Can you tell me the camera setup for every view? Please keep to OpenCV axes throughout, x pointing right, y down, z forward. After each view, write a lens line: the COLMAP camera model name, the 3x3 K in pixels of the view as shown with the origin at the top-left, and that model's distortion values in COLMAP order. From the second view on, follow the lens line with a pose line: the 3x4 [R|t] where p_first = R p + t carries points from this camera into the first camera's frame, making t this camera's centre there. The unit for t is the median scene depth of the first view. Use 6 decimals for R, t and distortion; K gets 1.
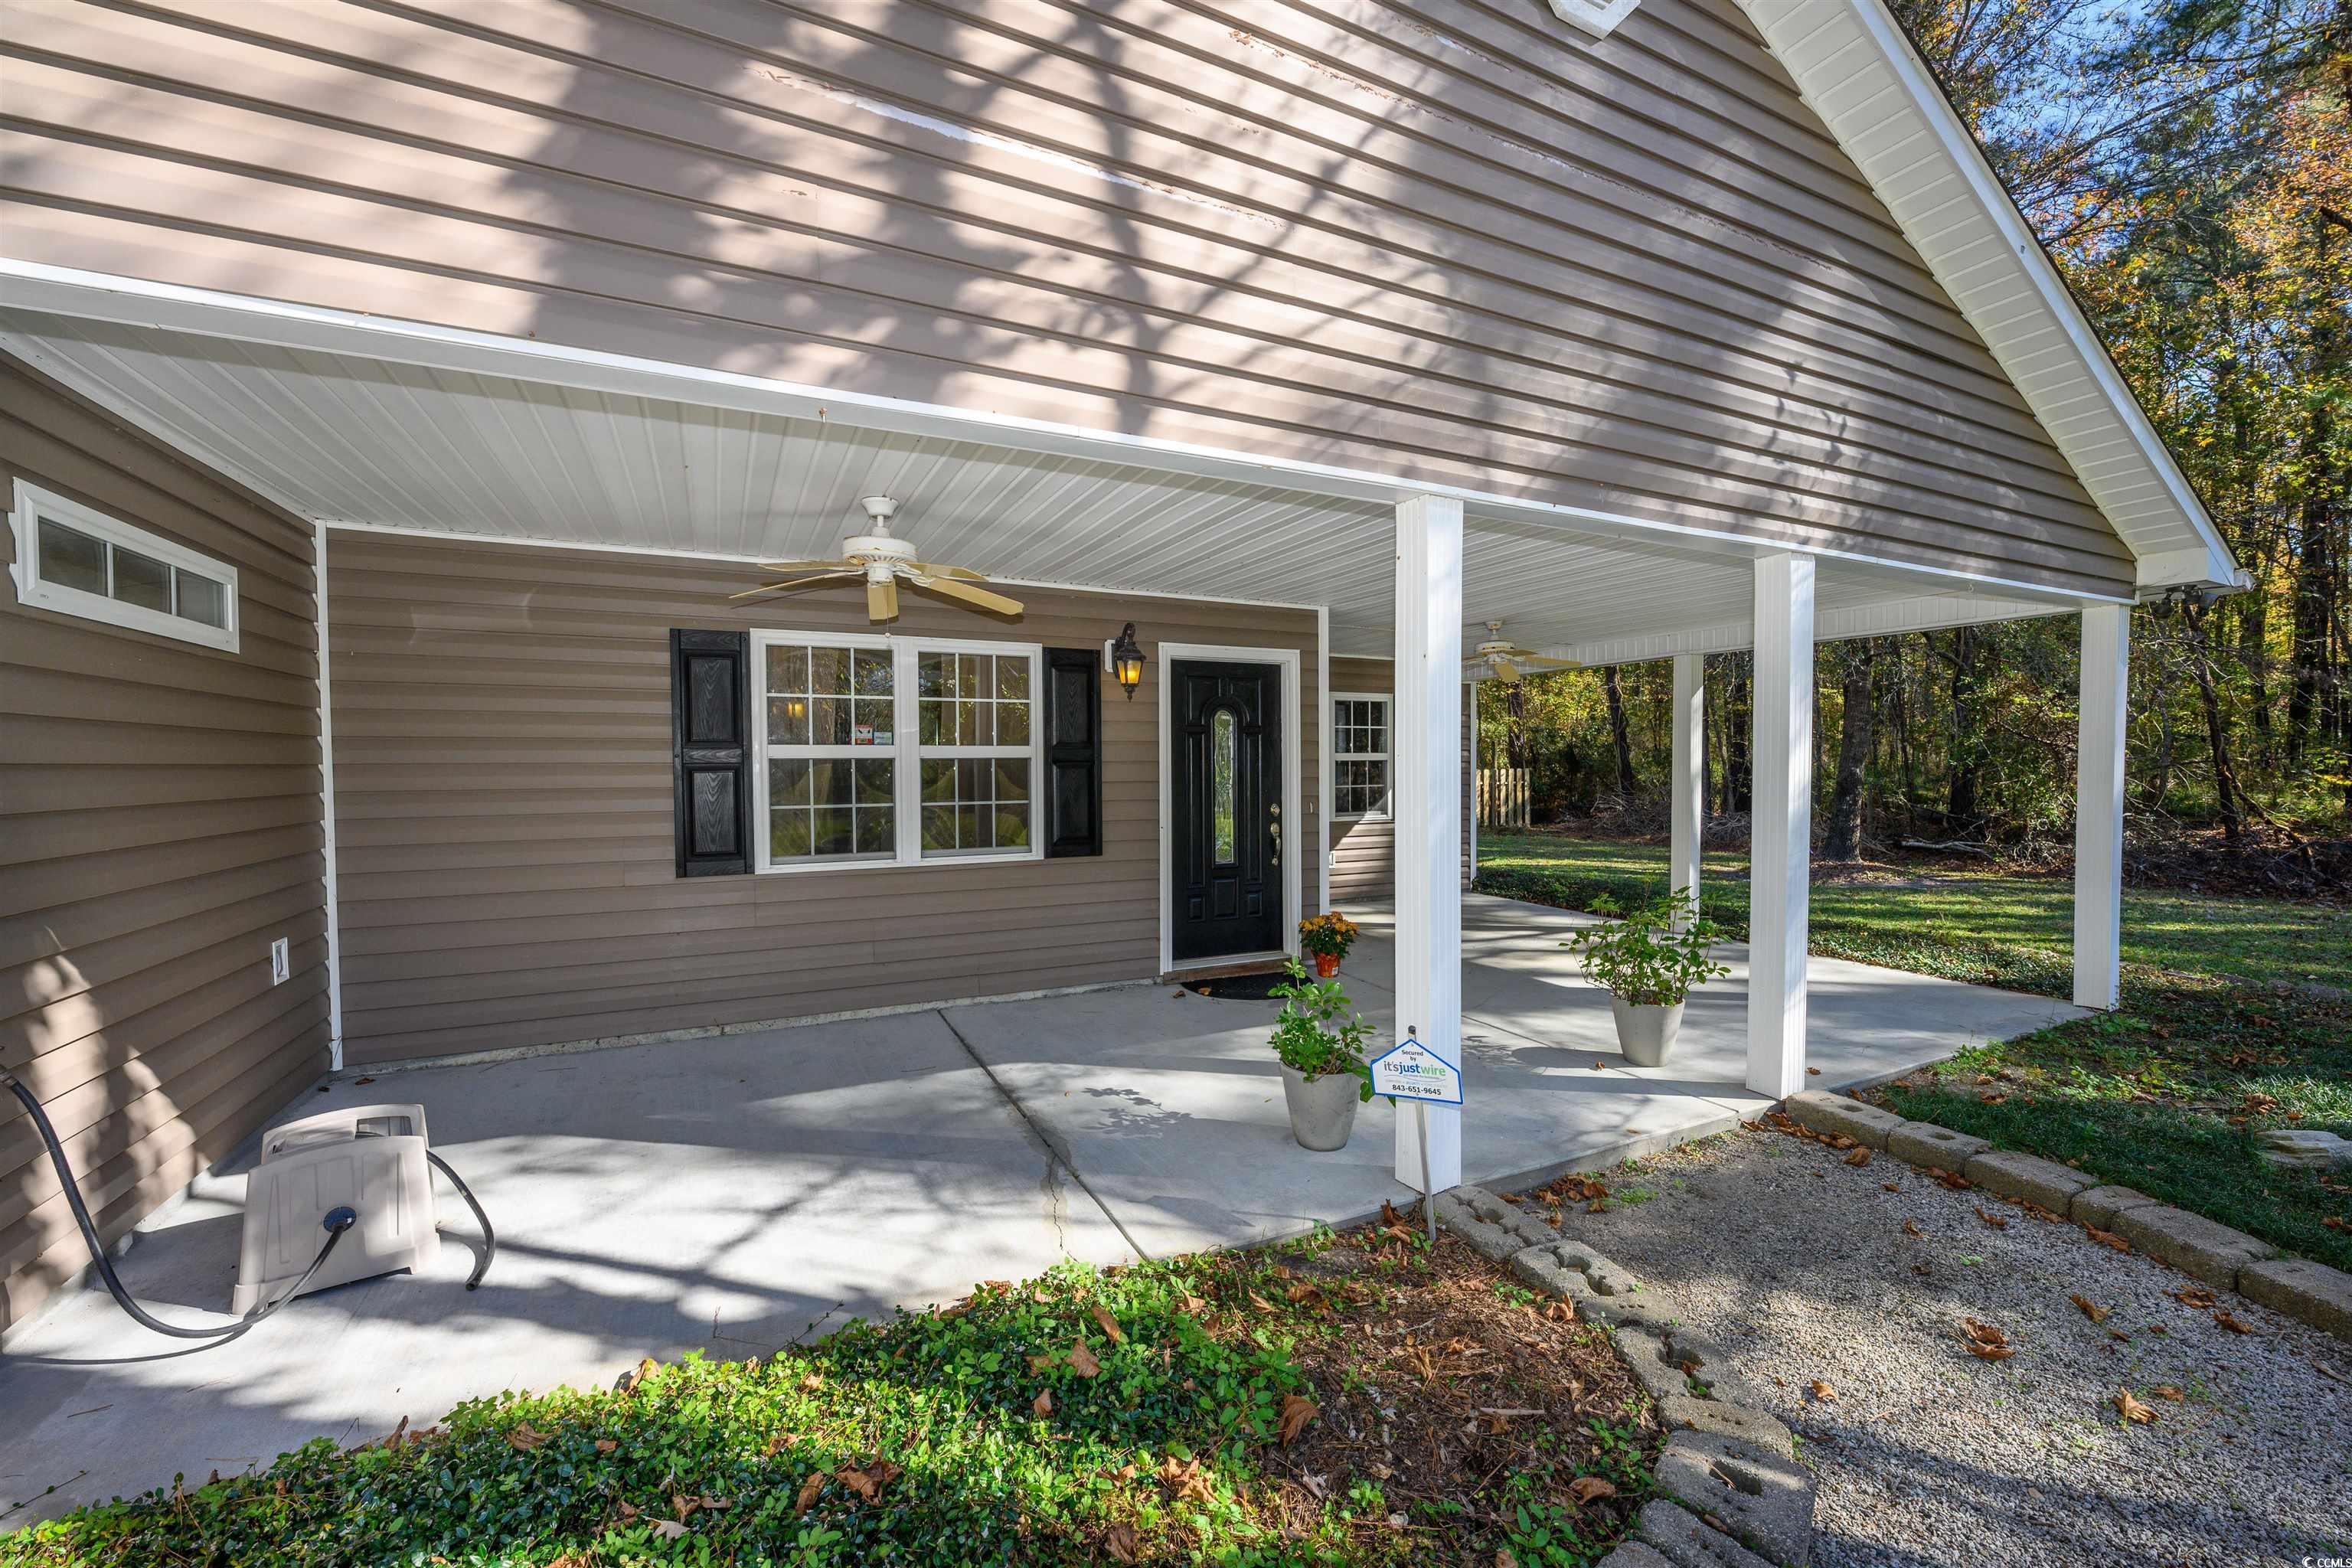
lens RADIAL K [[935.9, 0, 1176.0], [0, 935.9, 784.0], [0, 0, 1]] dist [0.004012, 0.000550]
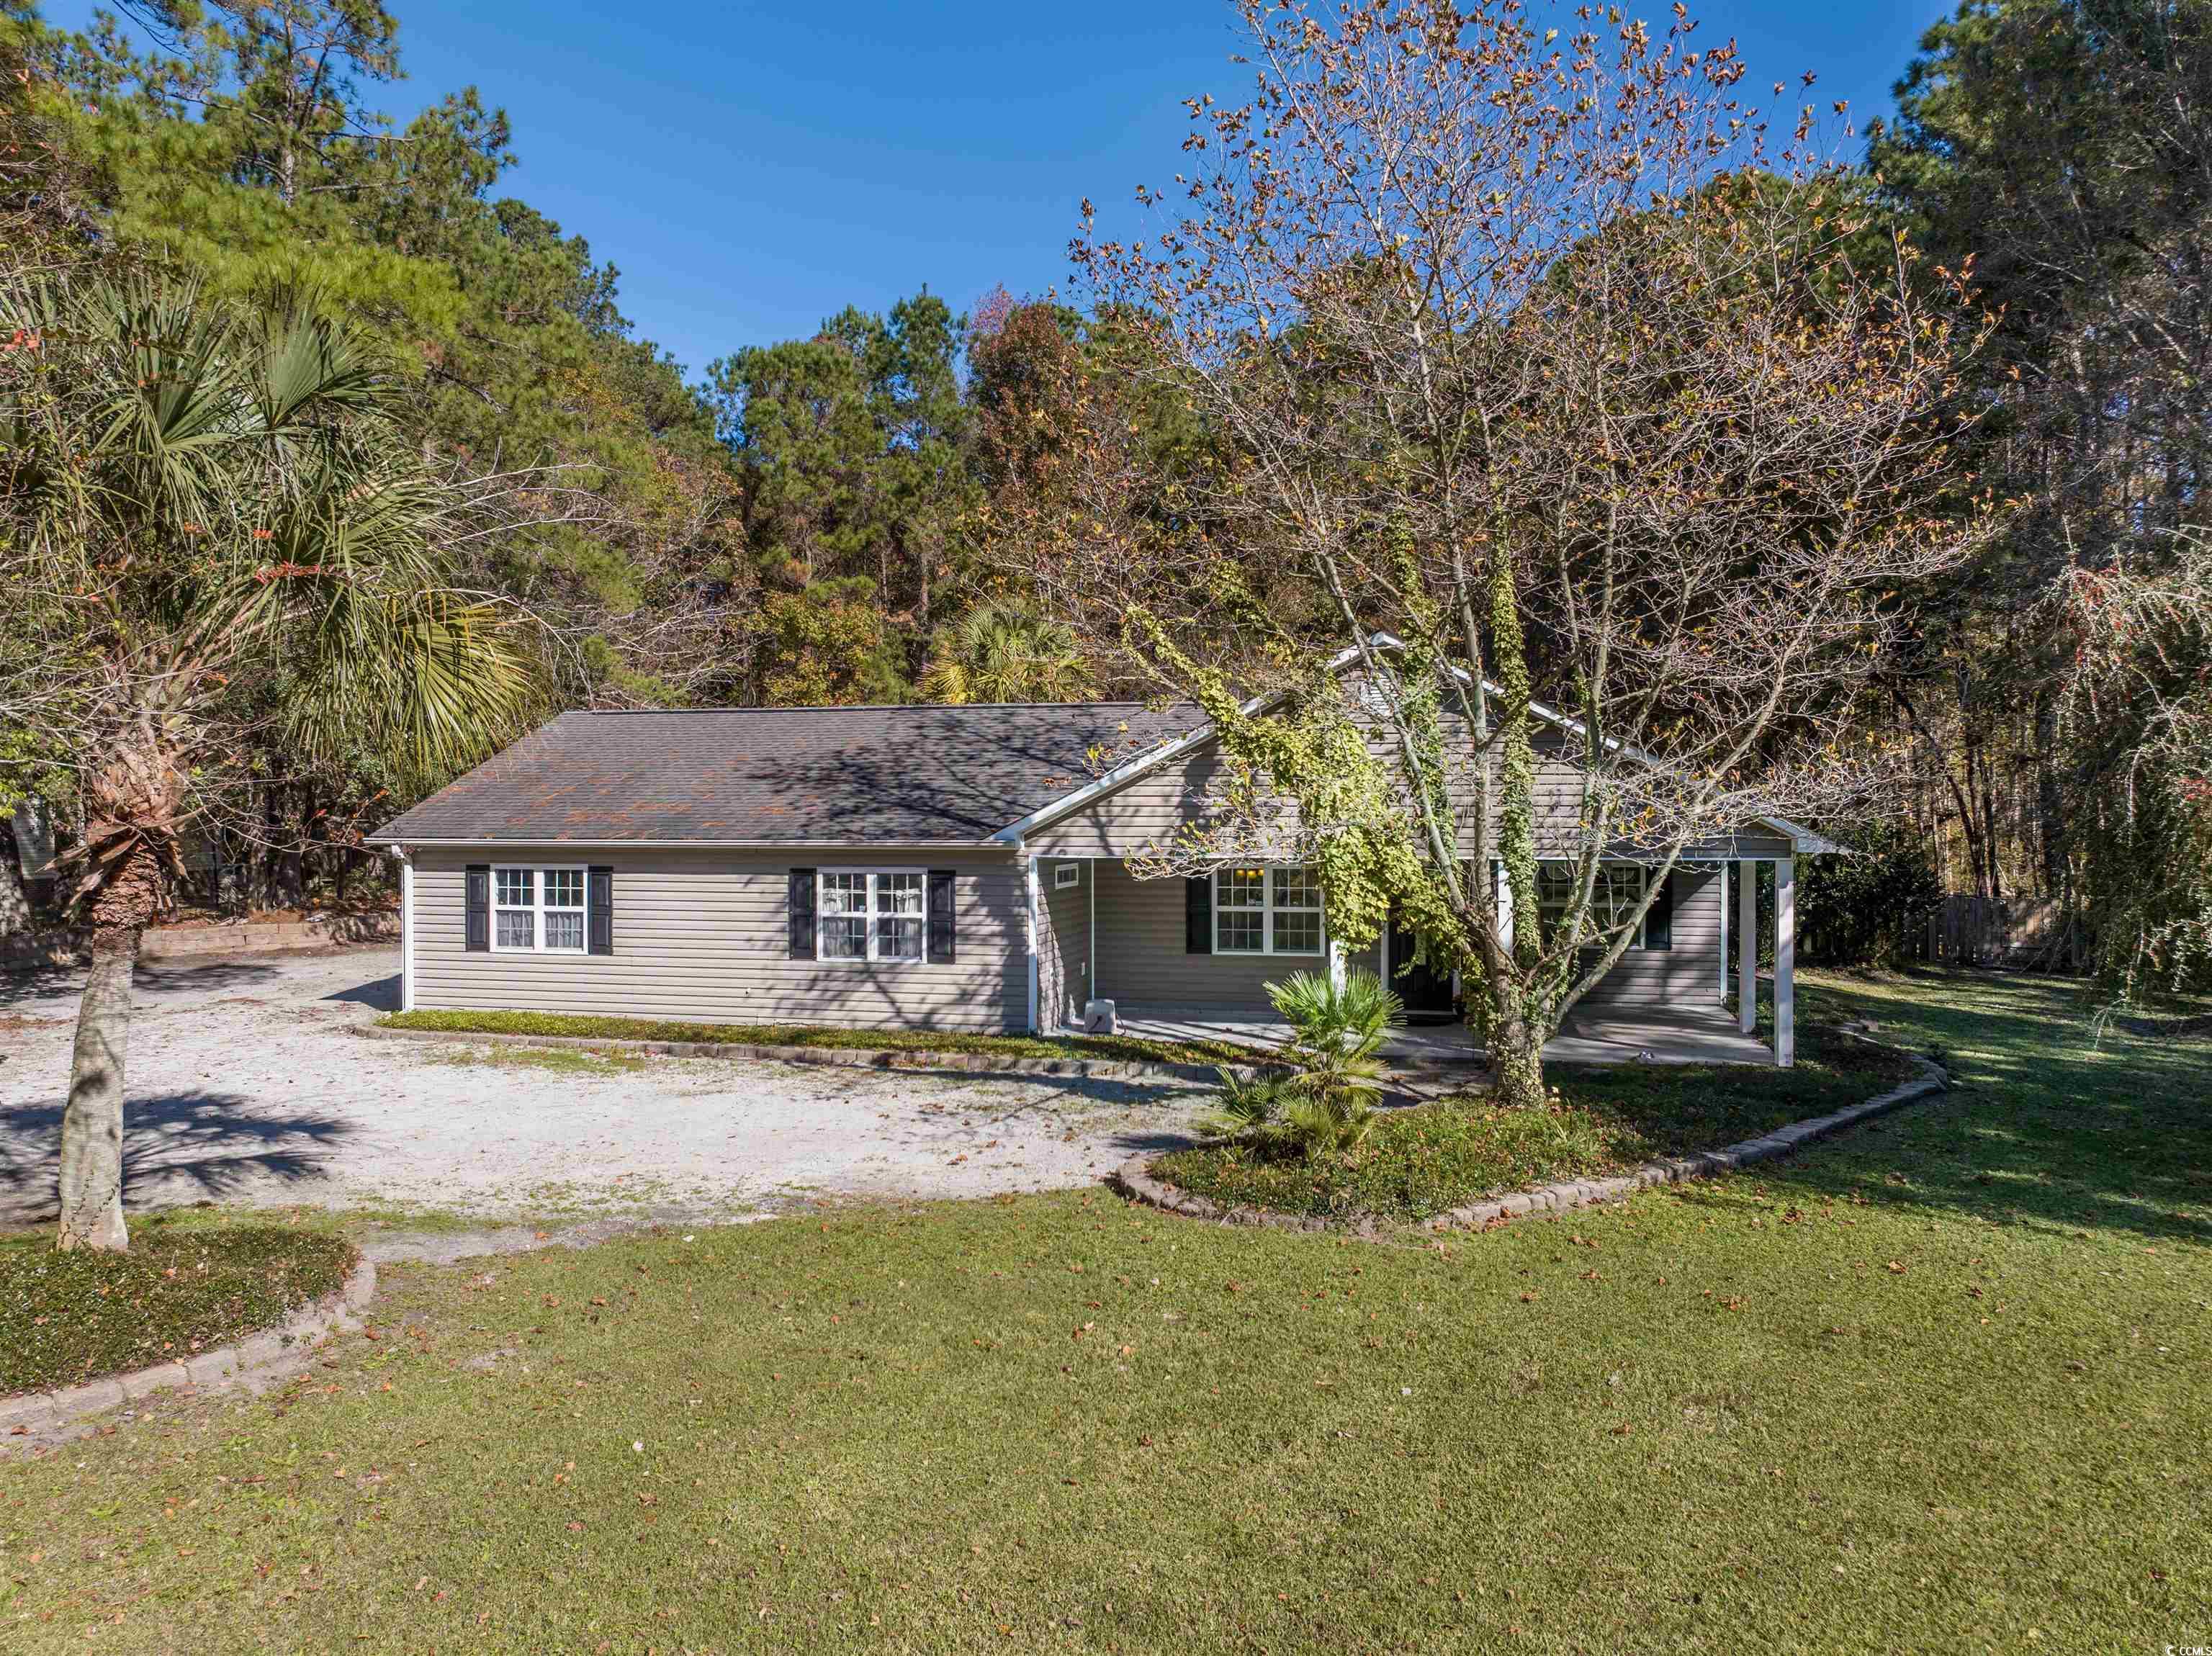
lens RADIAL K [[1575.1, 0, 1106.0], [0, 1575.1, 828.0], [0, 0, 1]] dist [-0.001845, -0.005383]
pose [[0.764312, 0.009701, -0.644774, 2.756402], [-0.017016, 0.999842, -0.005127, -0.295274], [0.644622, 0.014890, 0.764356, -3.282629]]
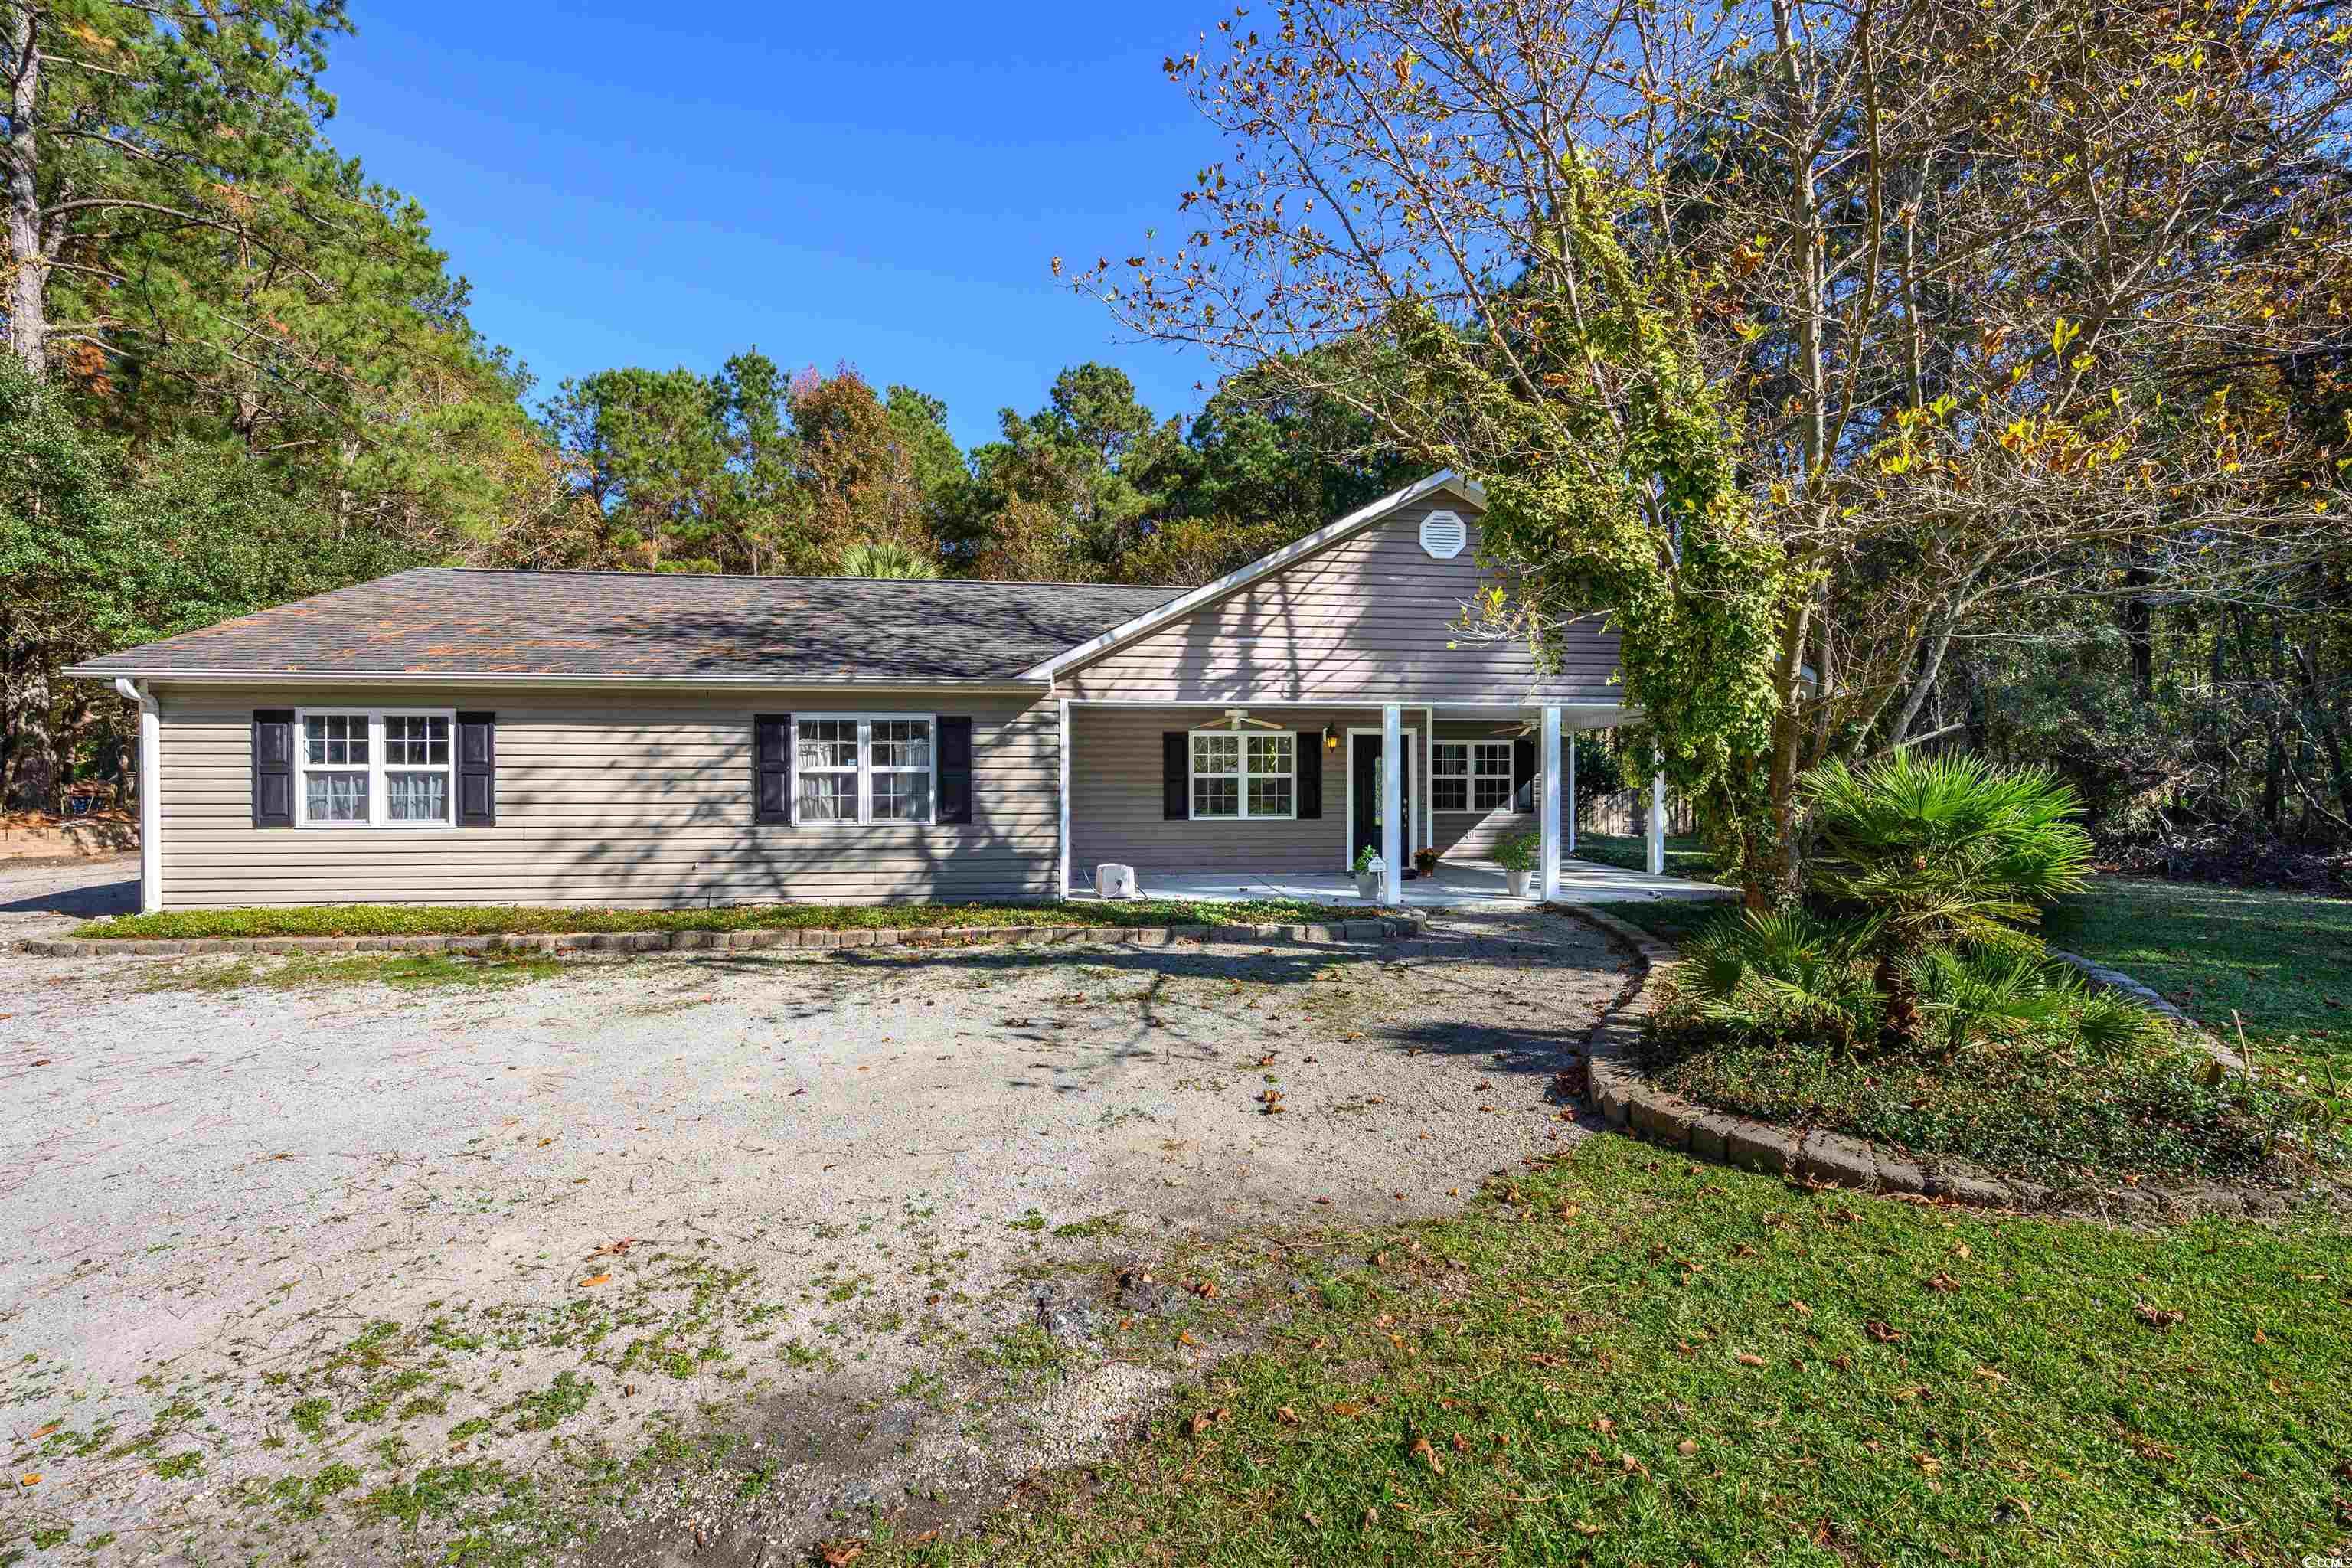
lens RADIAL K [[935.9, 0, 1176.0], [0, 935.9, 784.0], [0, 0, 1]] dist [0.004012, 0.000550]
pose [[0.939415, 0.004366, -0.342755, 0.562776], [-0.010589, 0.999811, -0.016285, 0.044442], [0.342619, 0.018928, 0.939284, -1.975327]]
